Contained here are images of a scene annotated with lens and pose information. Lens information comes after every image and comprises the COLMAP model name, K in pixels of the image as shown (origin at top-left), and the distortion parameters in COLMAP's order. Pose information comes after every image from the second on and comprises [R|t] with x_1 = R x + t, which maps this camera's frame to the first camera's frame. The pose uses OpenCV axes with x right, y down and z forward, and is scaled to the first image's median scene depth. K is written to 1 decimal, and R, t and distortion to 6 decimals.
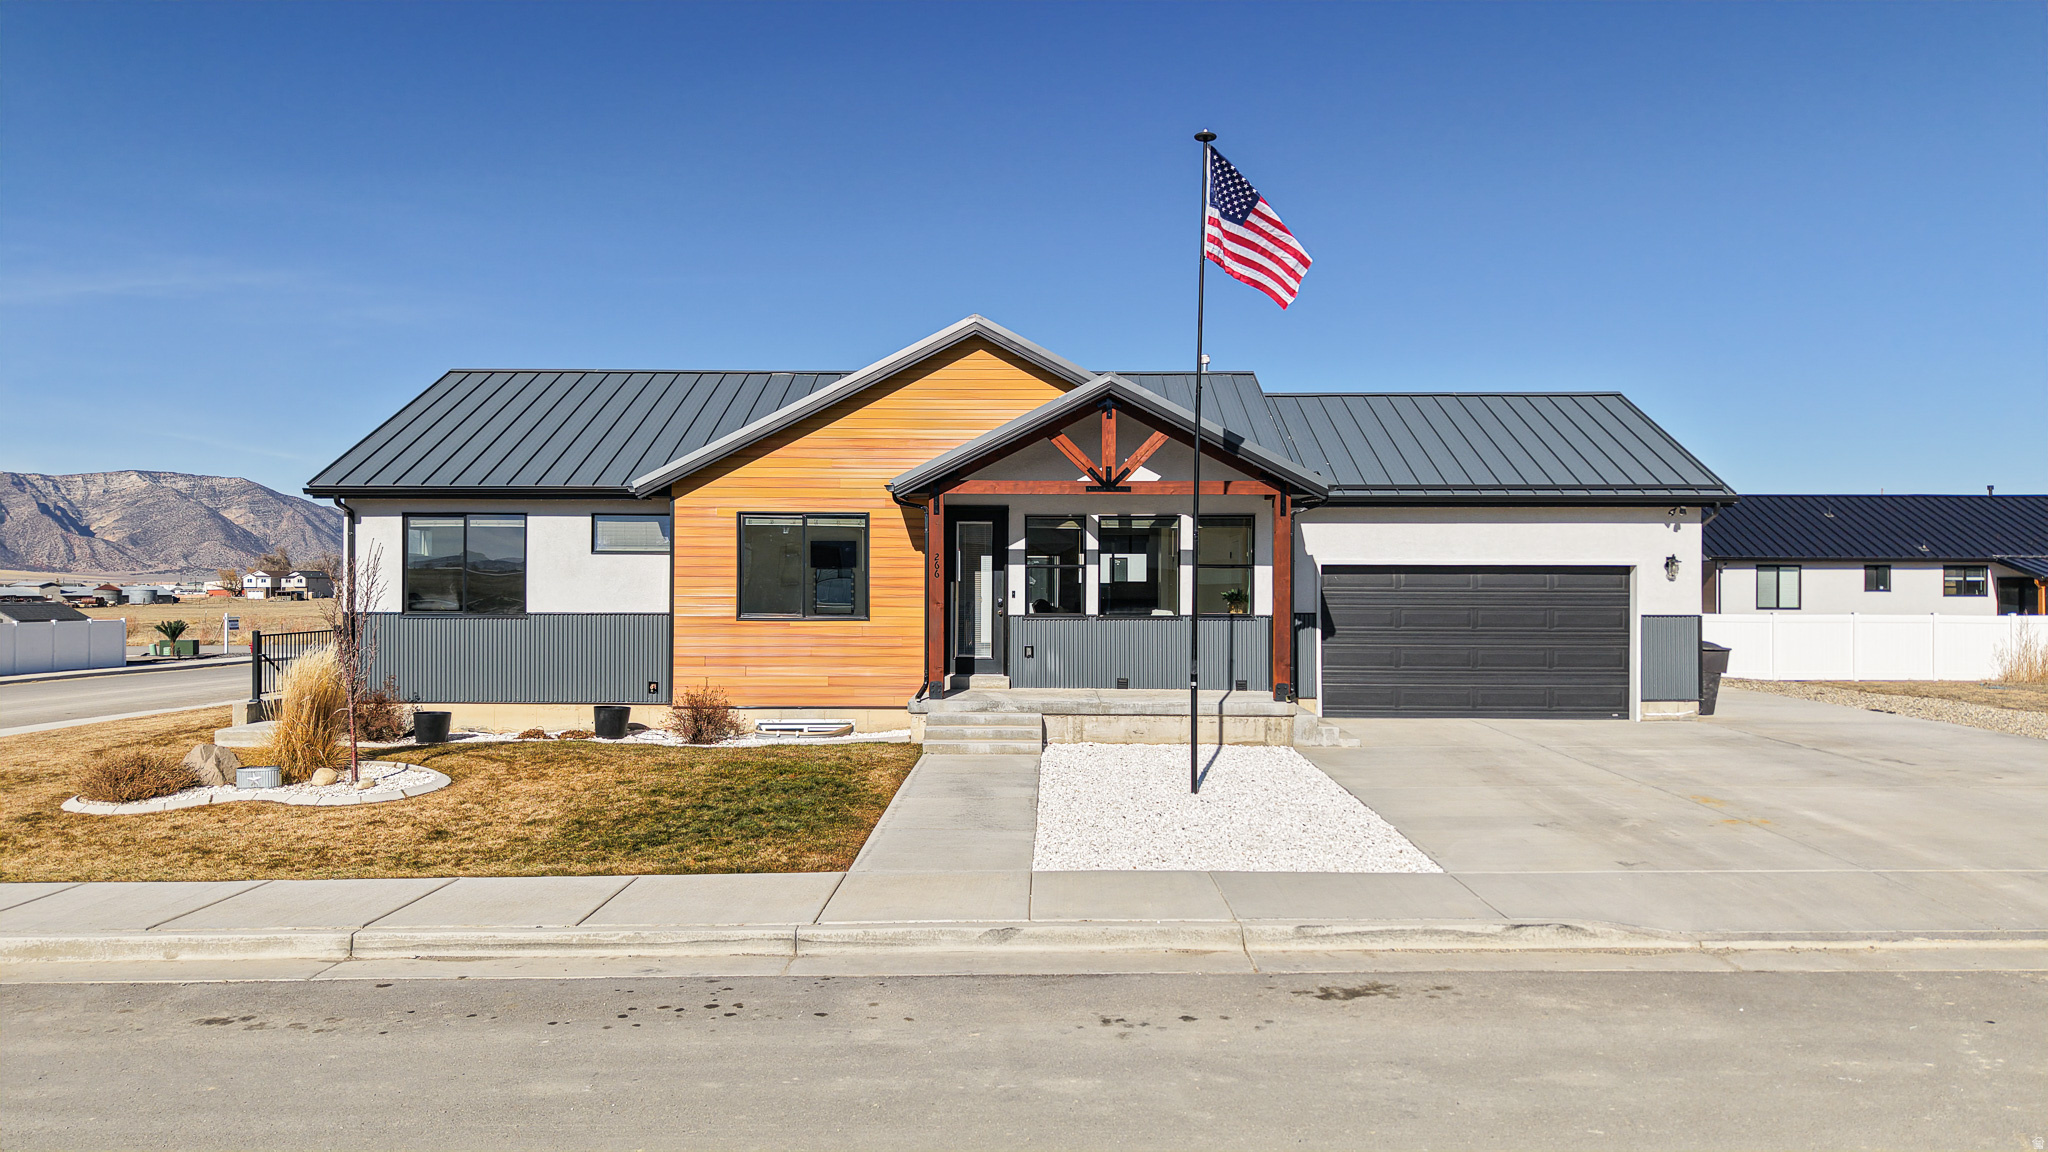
lens RADIAL K [[1365.0, 0, 1022.3], [0, 1365.0, 571.1], [0, 0, 1]] dist [0.044634, -0.053484]
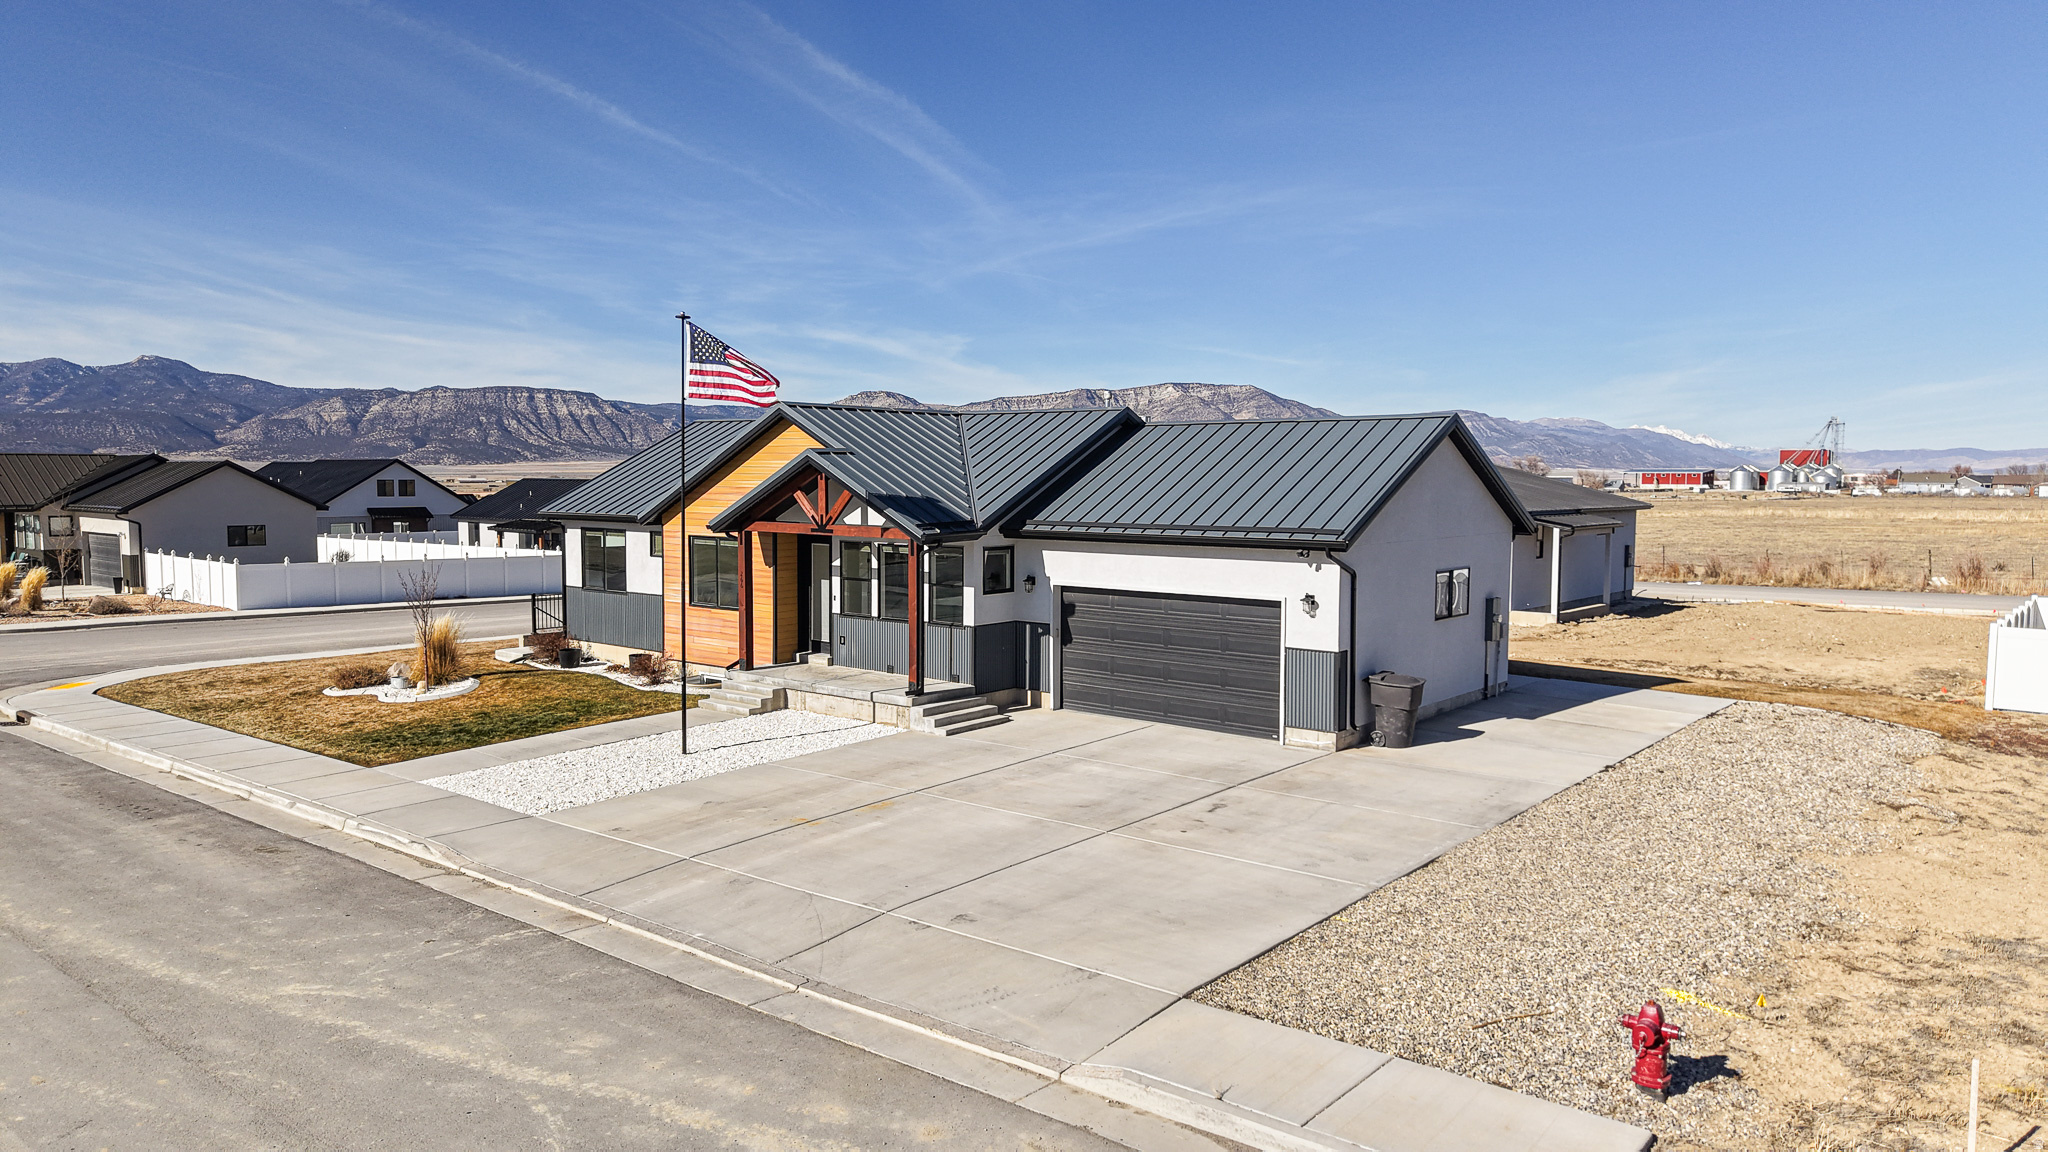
lens RADIAL K [[1365.0, 0, 1026.1], [0, 1365.0, 579.3], [0, 0, 1]] dist [0.044634, -0.053484]
pose [[0.778631, 0.049590, -0.625520, 1.014837], [0.001523, 0.996720, 0.080913, -0.114136], [0.627481, -0.063954, 0.776001, 0.050408]]
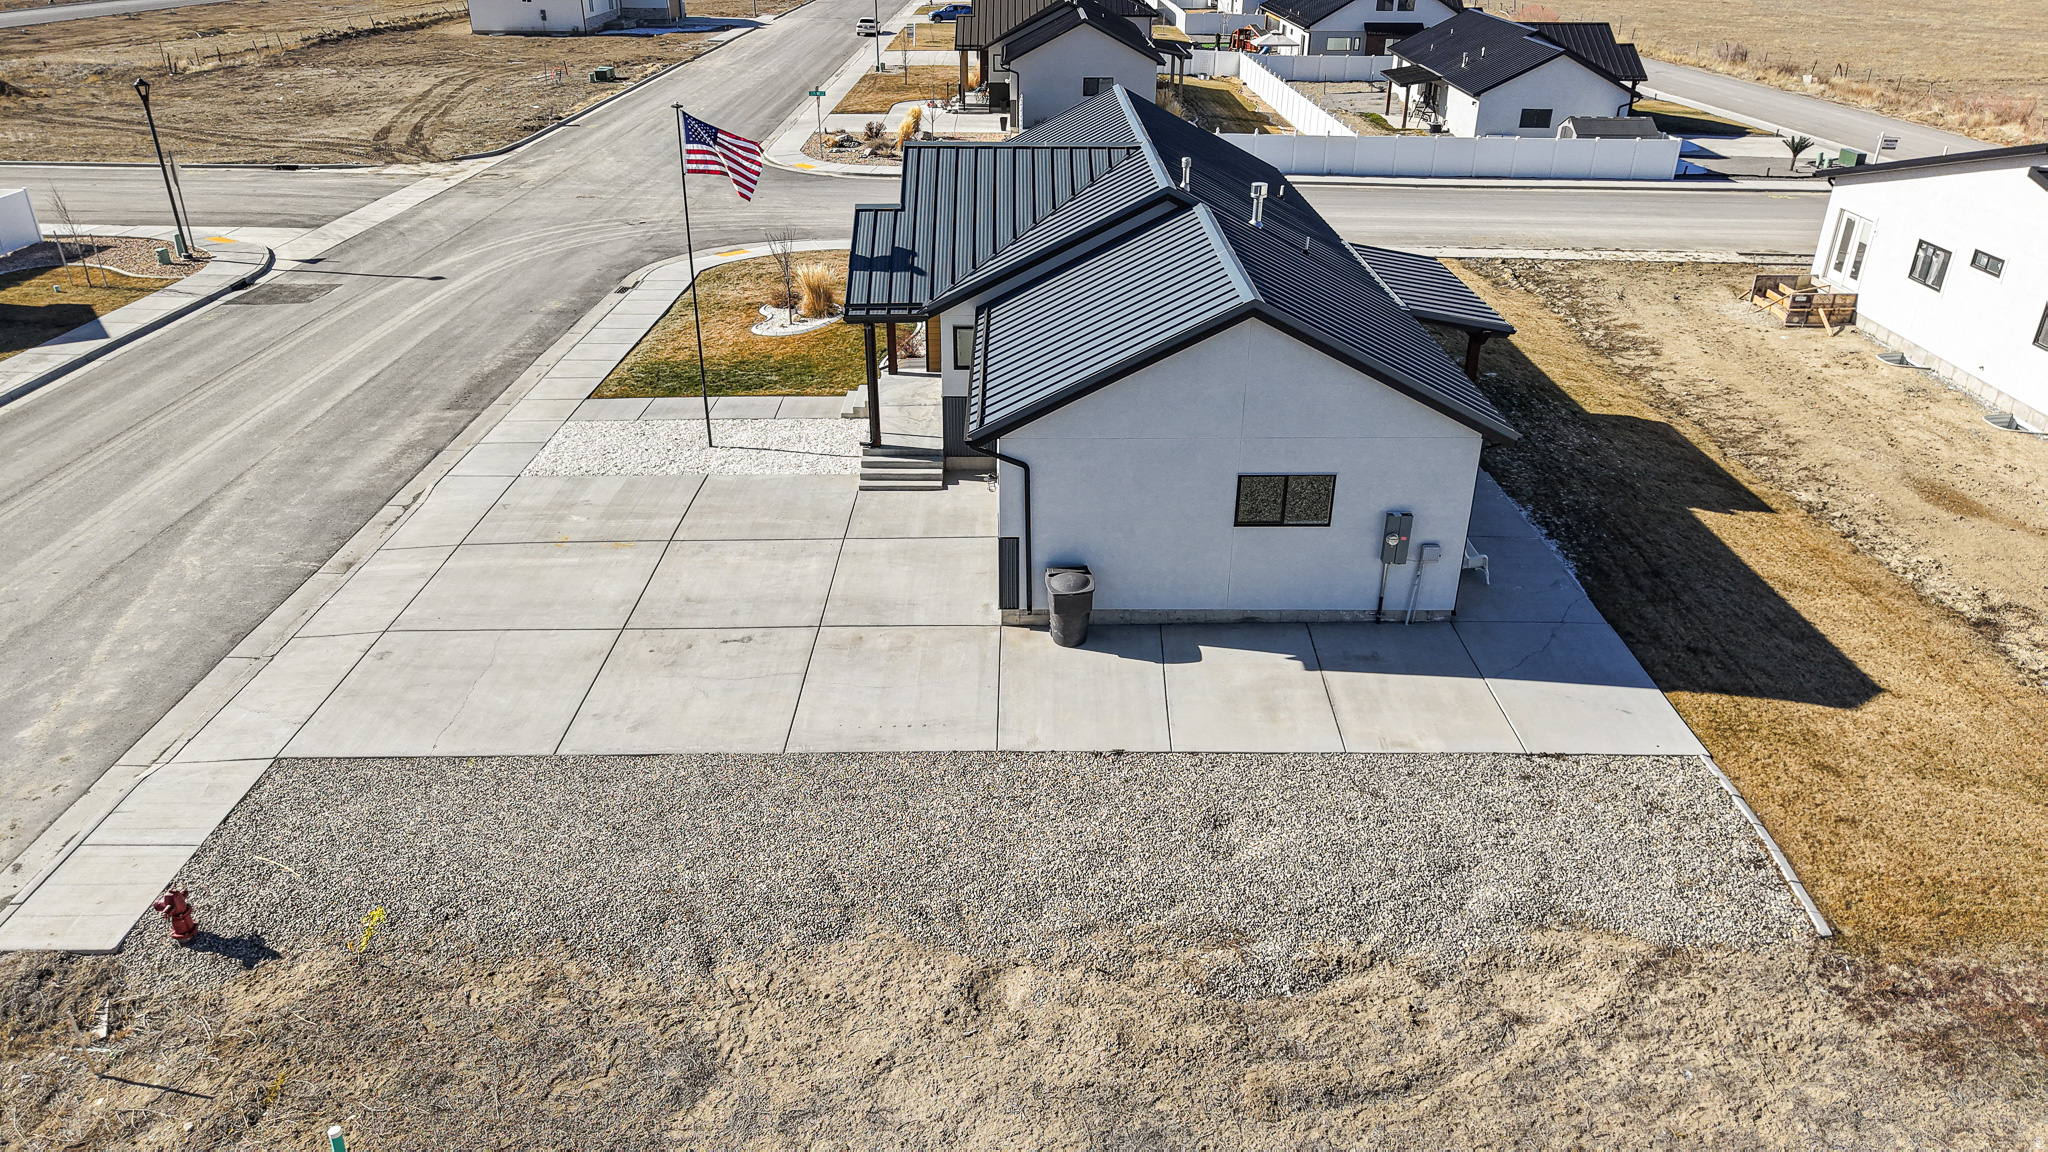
lens RADIAL K [[1365.0, 0, 1026.8], [0, 1365.0, 583.4], [0, 0, 1]] dist [0.044634, -0.053484]
pose [[0.019543, 0.452004, -0.891802, 1.514514], [0.001725, 0.891956, 0.452119, -0.426574], [0.999808, -0.010374, 0.016652, 1.065106]]
